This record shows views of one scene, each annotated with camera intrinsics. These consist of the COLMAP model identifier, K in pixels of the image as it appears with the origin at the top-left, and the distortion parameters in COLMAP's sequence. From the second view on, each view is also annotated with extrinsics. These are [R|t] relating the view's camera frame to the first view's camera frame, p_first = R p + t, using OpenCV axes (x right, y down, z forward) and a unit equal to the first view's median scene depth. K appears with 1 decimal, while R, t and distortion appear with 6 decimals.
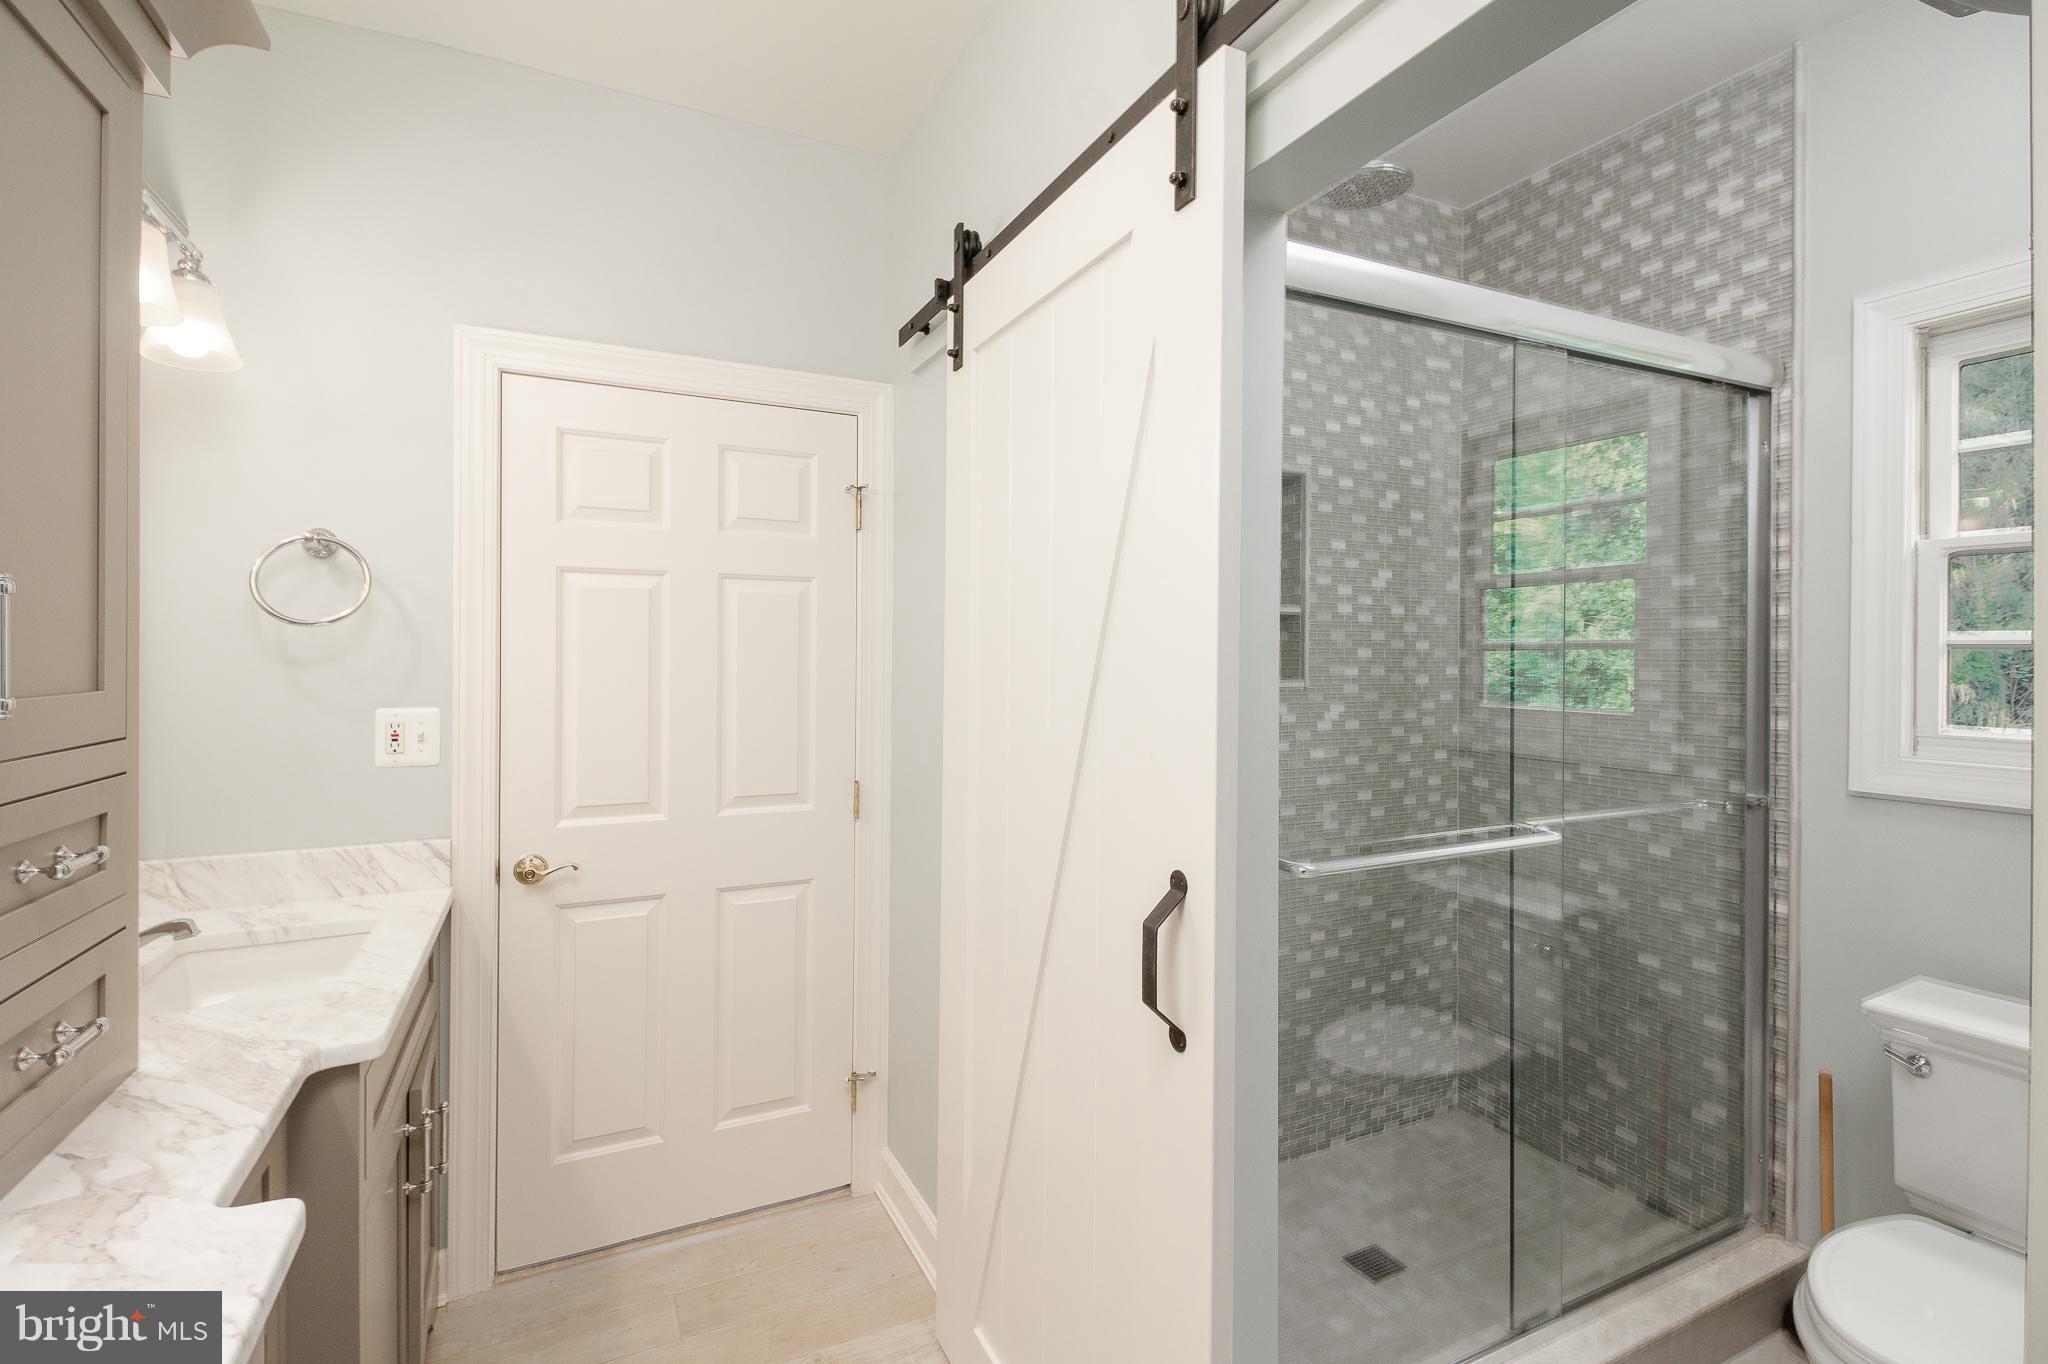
lens RADIAL K [[946.9, 0, 1023.7], [0, 946.9, 664.0], [0, 0, 1]] dist [-0.014769, -0.001841]
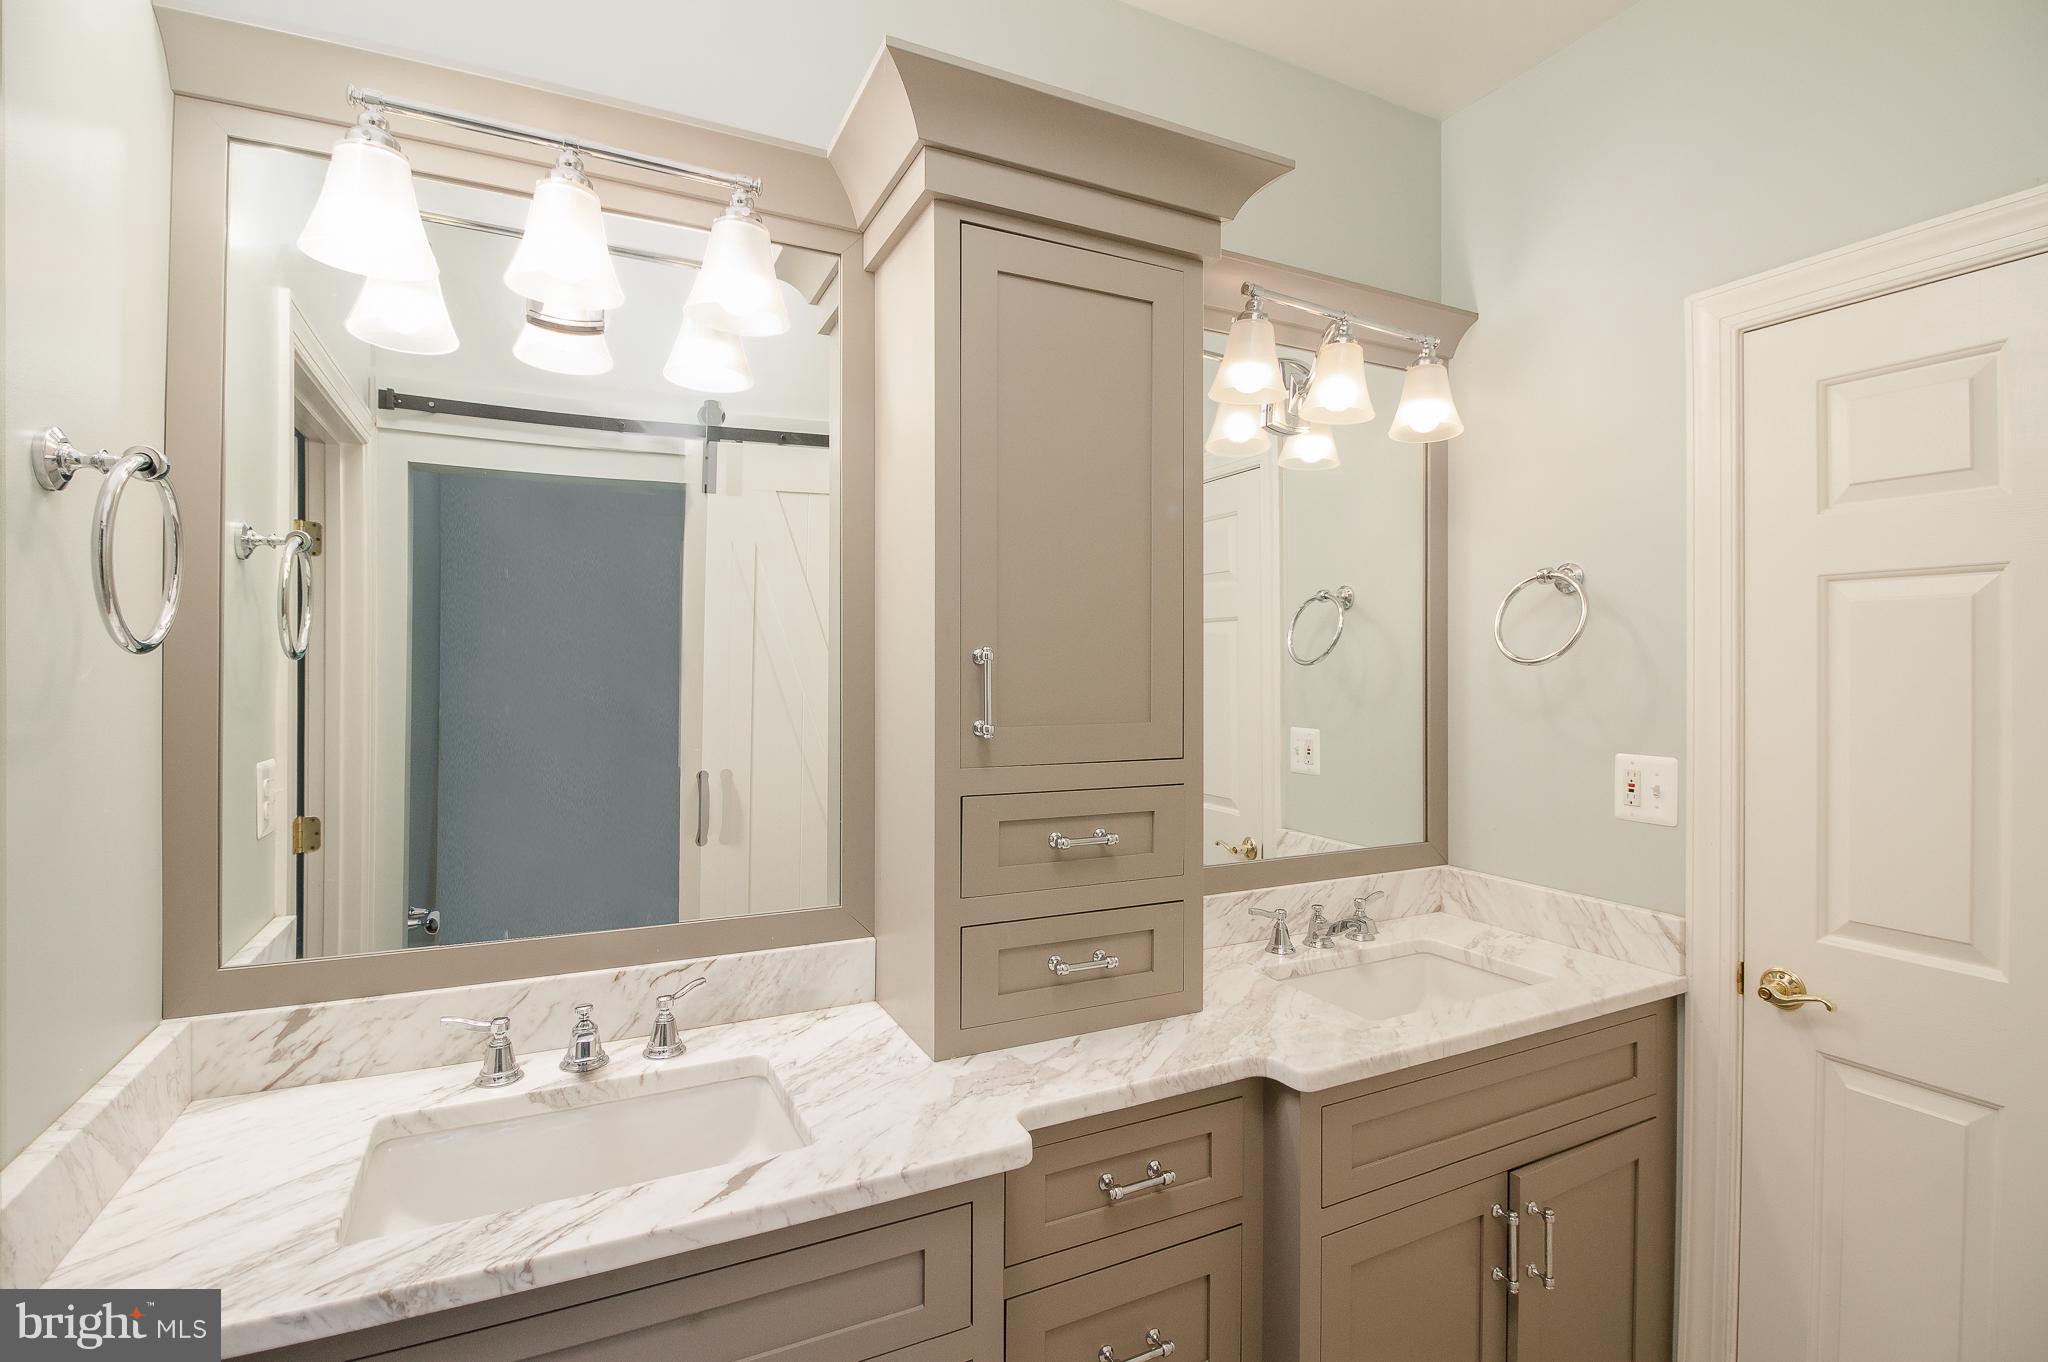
lens RADIAL K [[946.9, 0, 1024.4], [0, 946.9, 671.4], [0, 0, 1]] dist [-0.014769, -0.001841]
pose [[0.013785, -0.001654, -0.999904, 0.210658], [-0.013227, 0.999911, -0.001836, -0.022361], [0.999817, 0.013251, 0.013762, 0.408510]]
